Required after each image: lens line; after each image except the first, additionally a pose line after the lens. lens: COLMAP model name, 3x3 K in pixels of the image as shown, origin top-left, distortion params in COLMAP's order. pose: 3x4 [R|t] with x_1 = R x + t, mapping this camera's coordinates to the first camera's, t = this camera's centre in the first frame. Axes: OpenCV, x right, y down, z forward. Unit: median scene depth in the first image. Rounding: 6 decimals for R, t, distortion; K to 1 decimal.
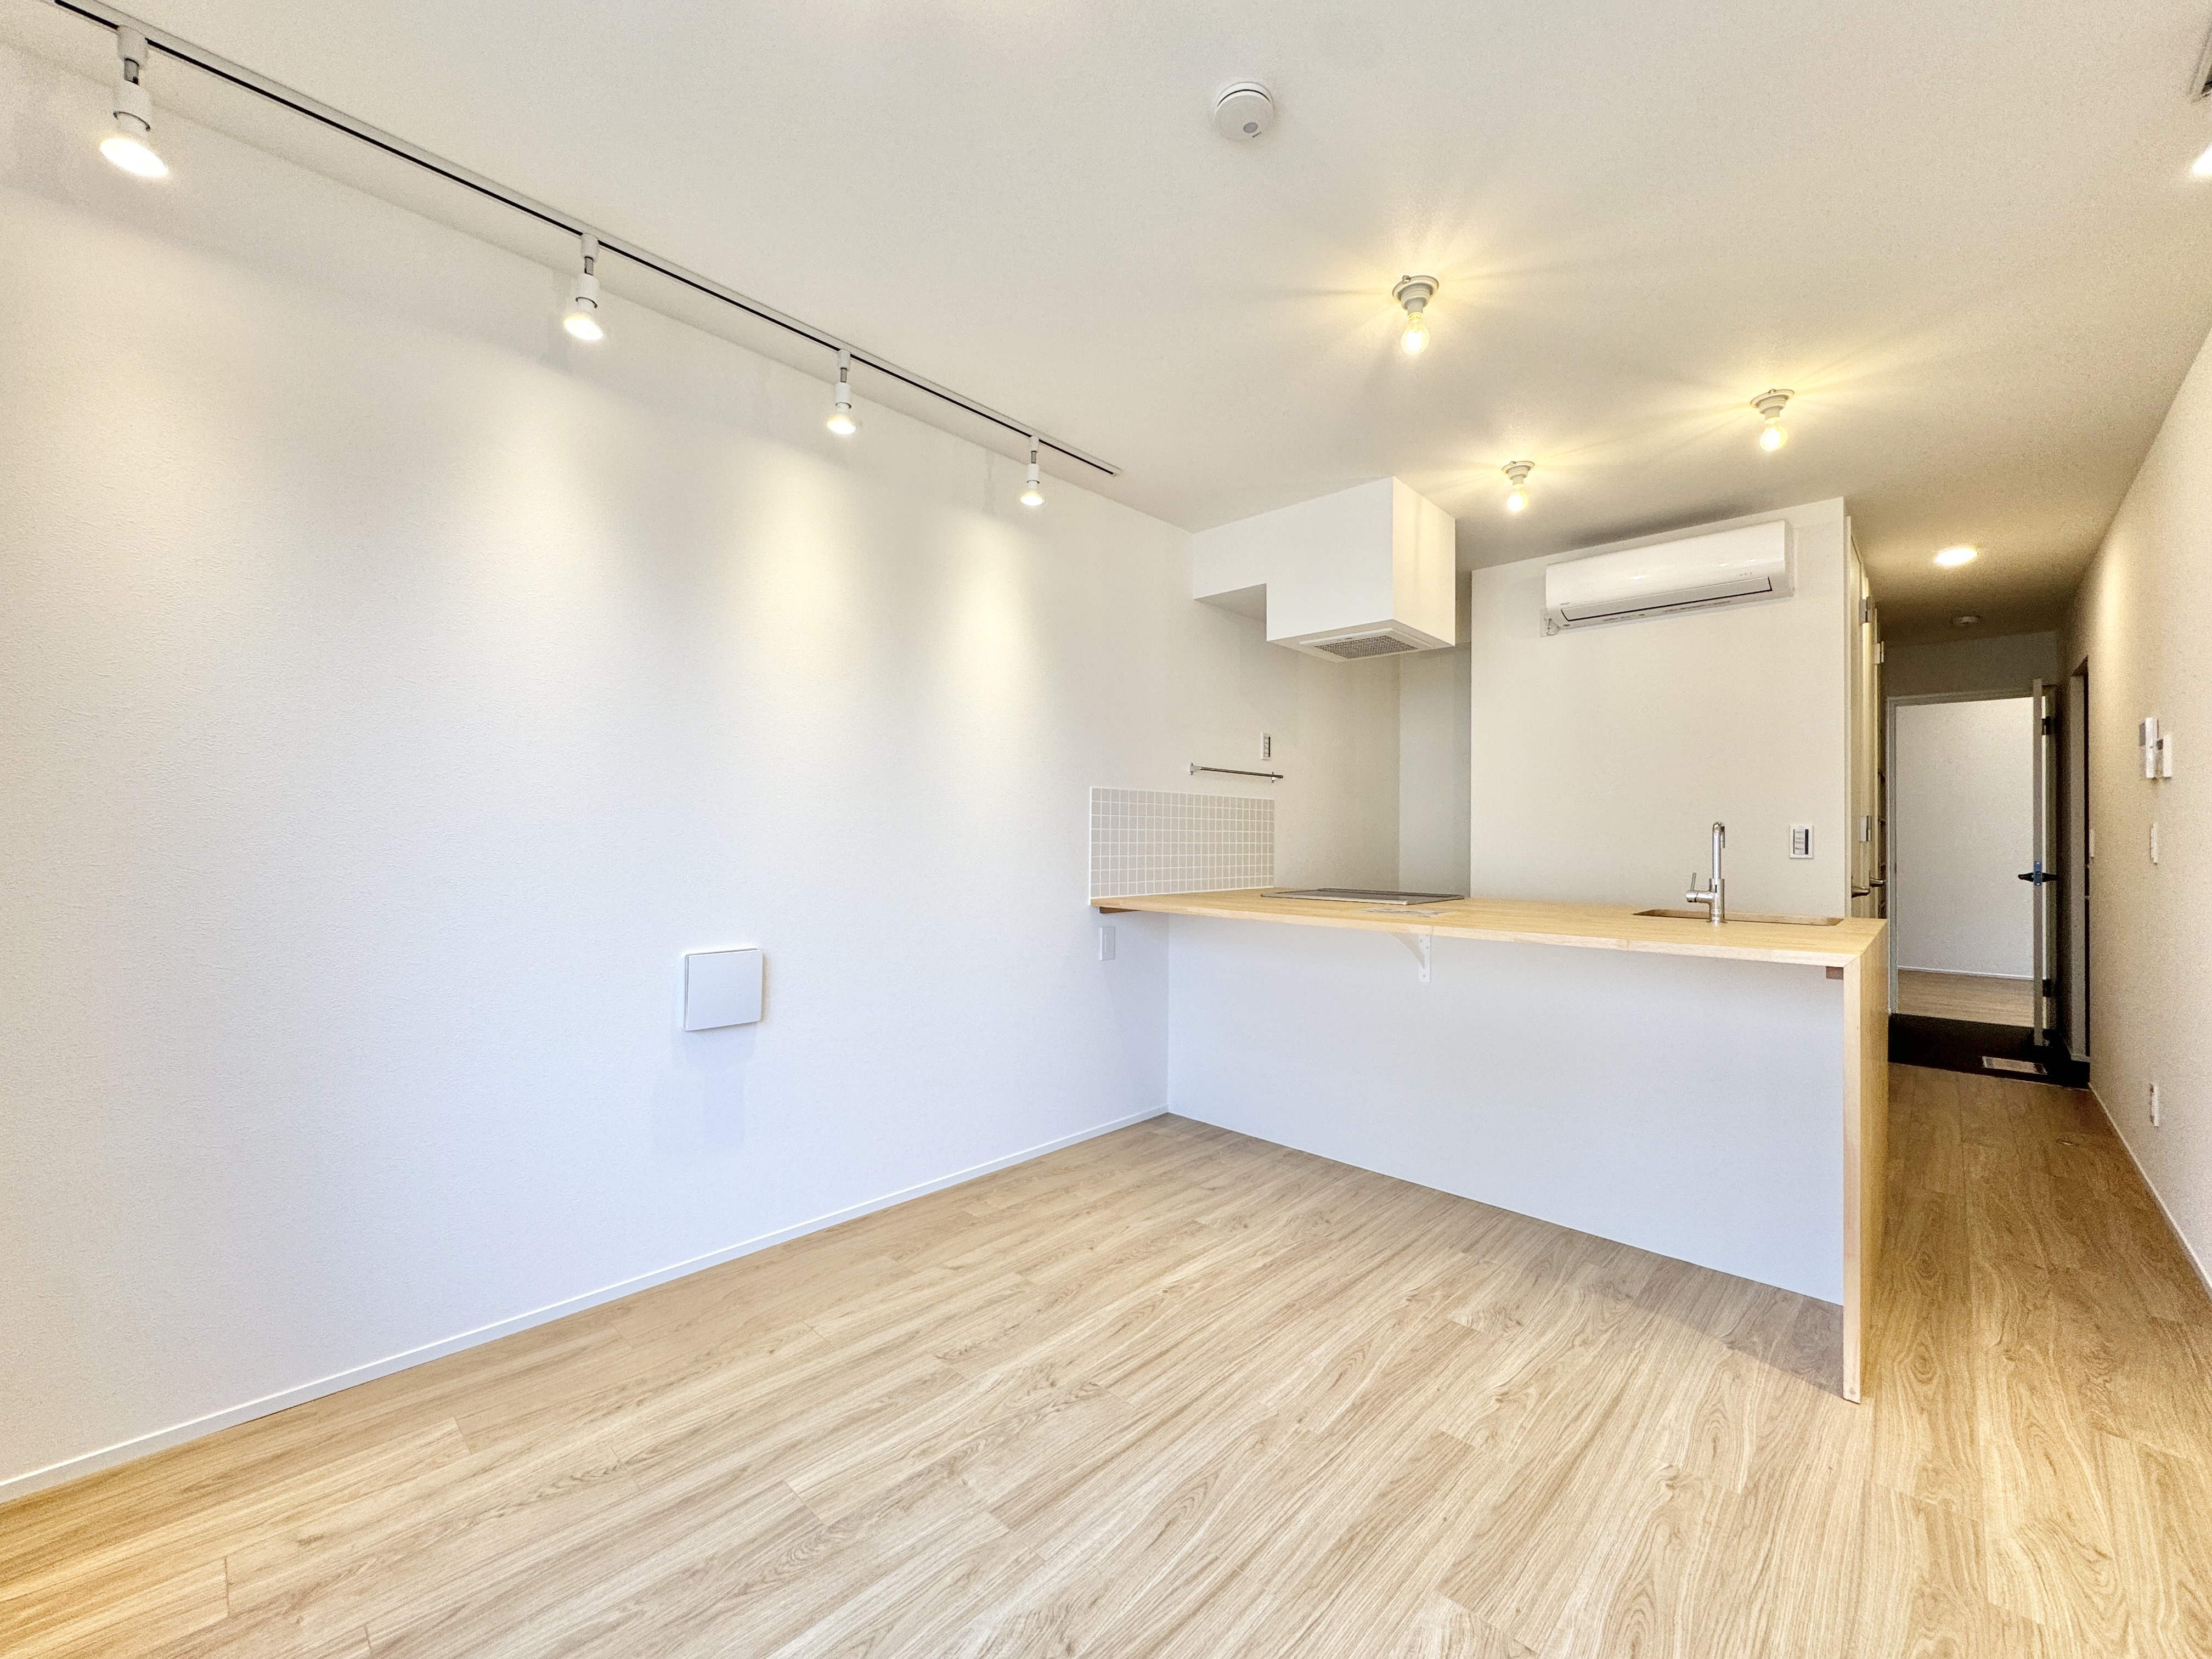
lens RADIAL K [[886.1, 0, 1106.0], [0, 886.1, 829.5], [0, 0, 1]] dist [-0.000125, 0.000279]
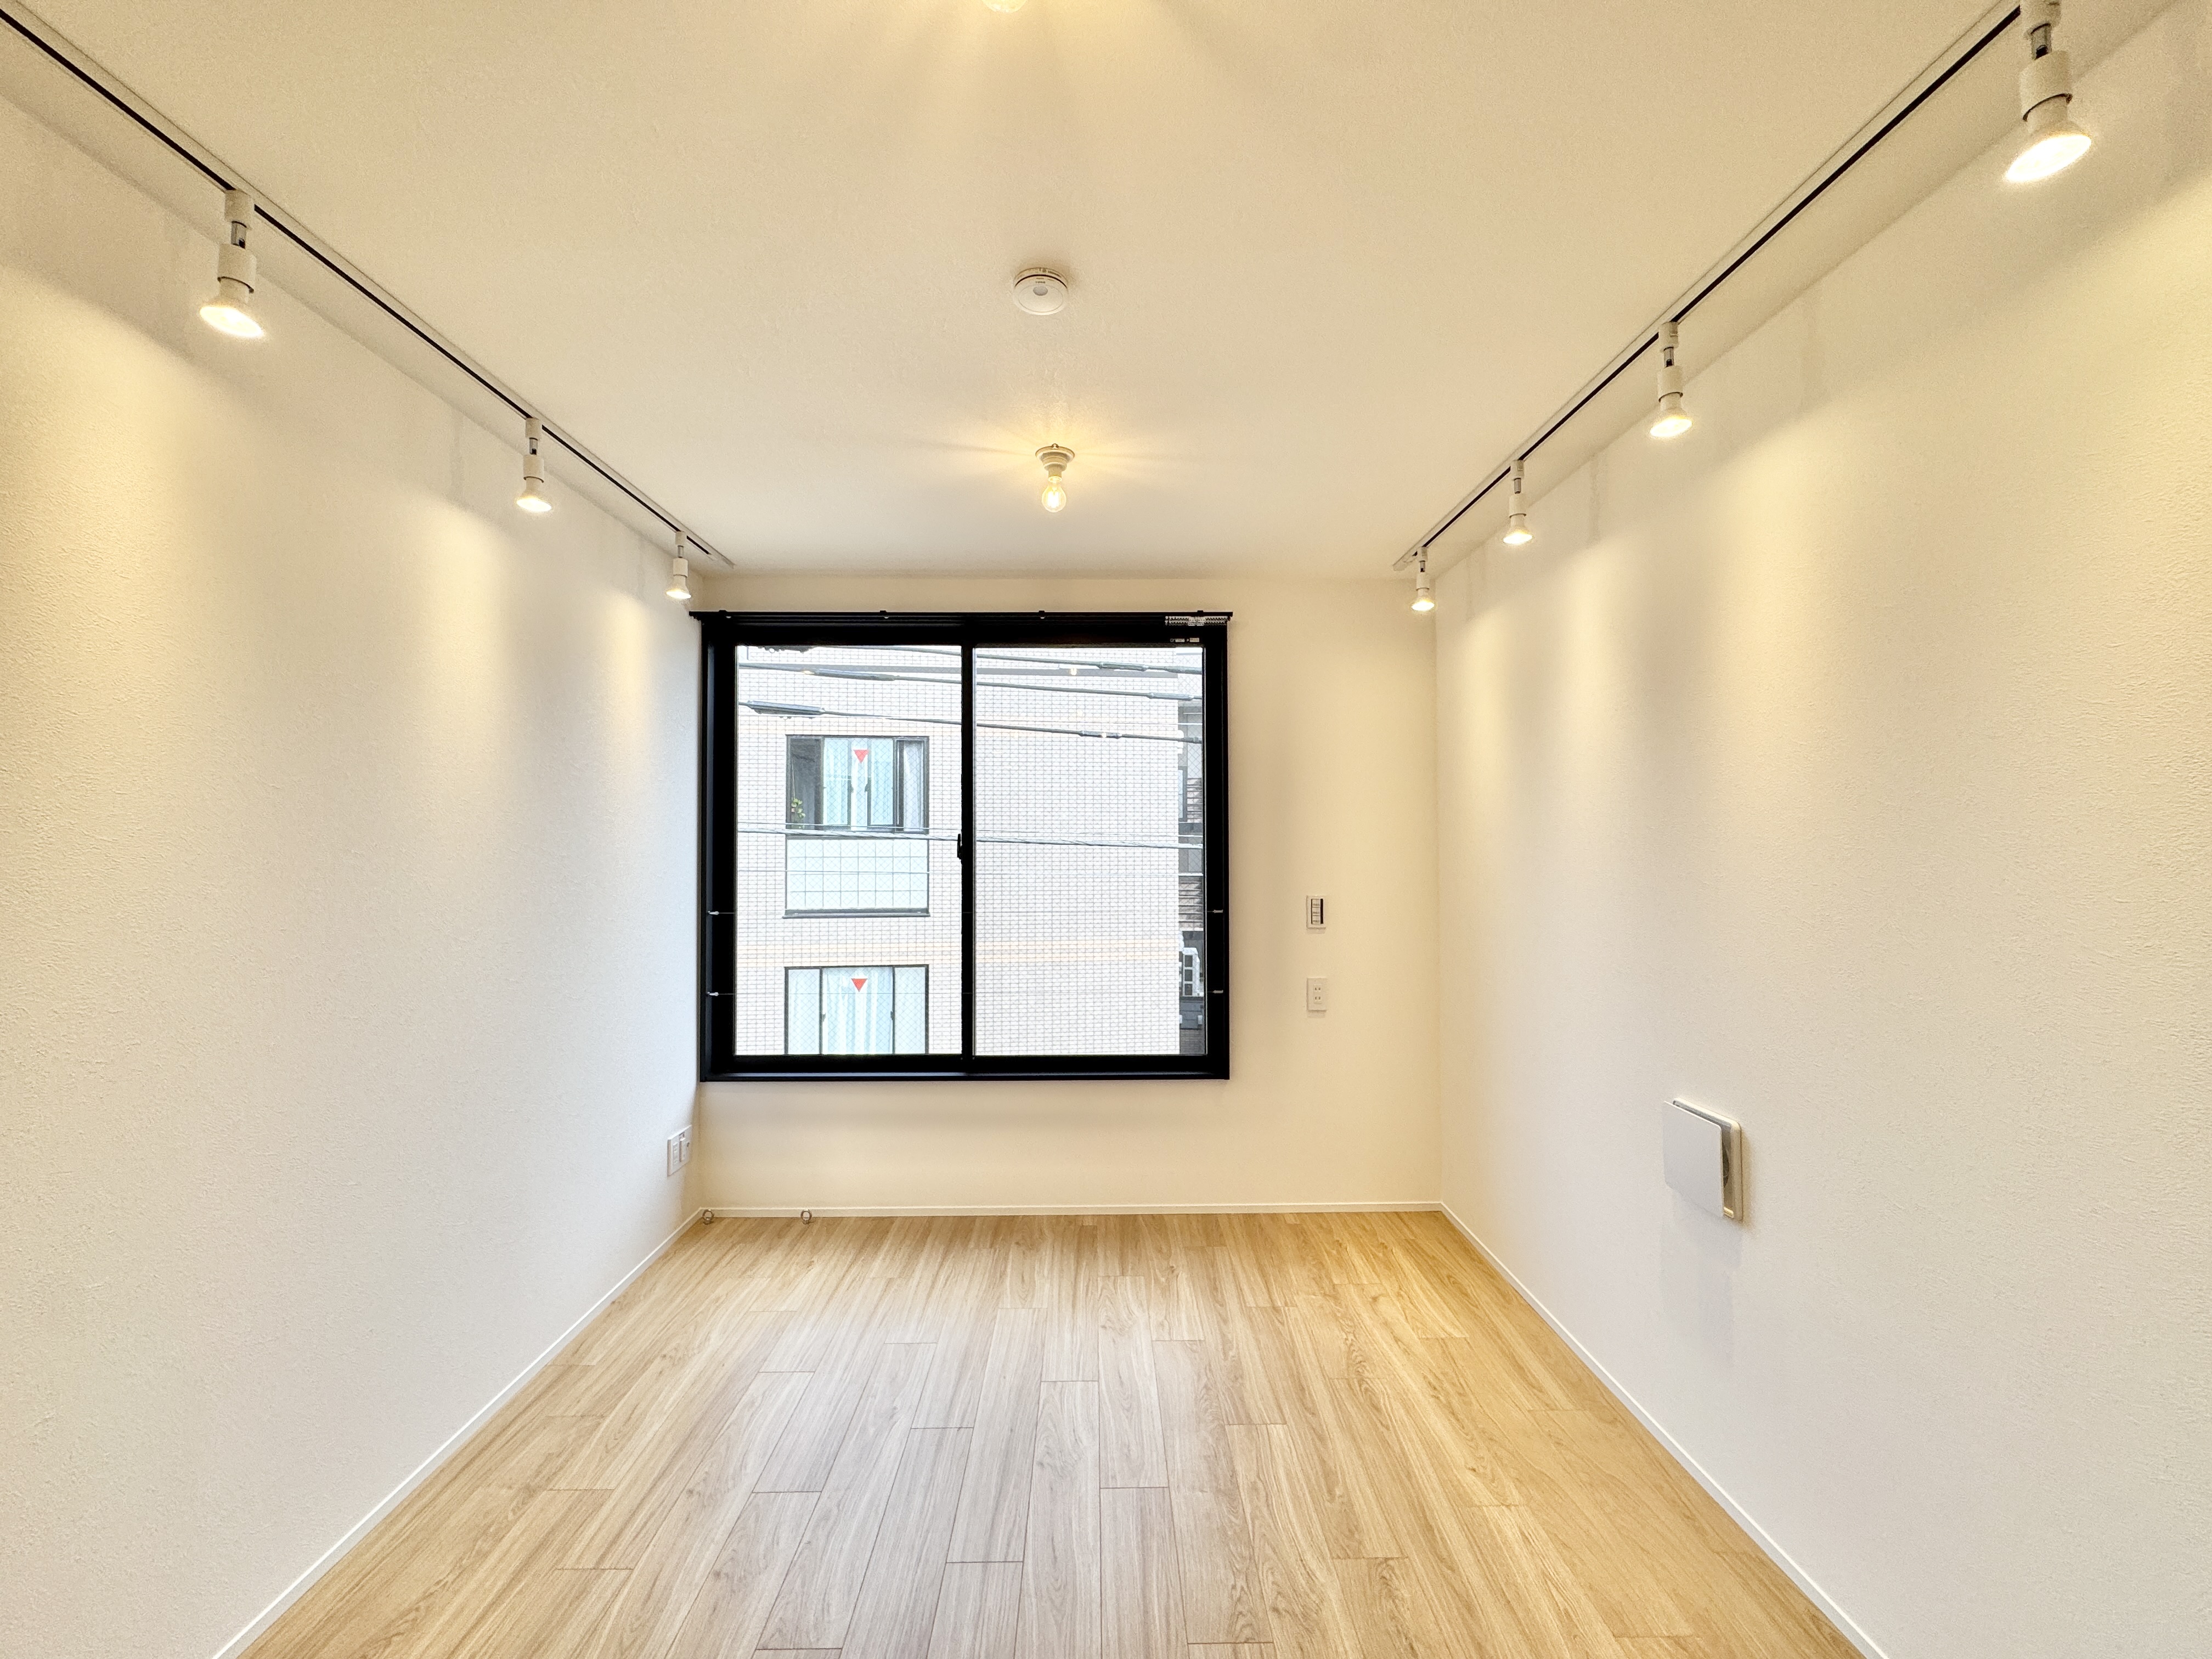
lens RADIAL K [[886.1, 0, 1106.0], [0, 886.1, 829.5], [0, 0, 1]] dist [-0.000125, 0.000279]
pose [[-0.712559, -0.022628, -0.701247, 0.580242], [0.000831, 0.999452, -0.033096, -0.105469], [0.701612, -0.024166, -0.712150, 1.264103]]
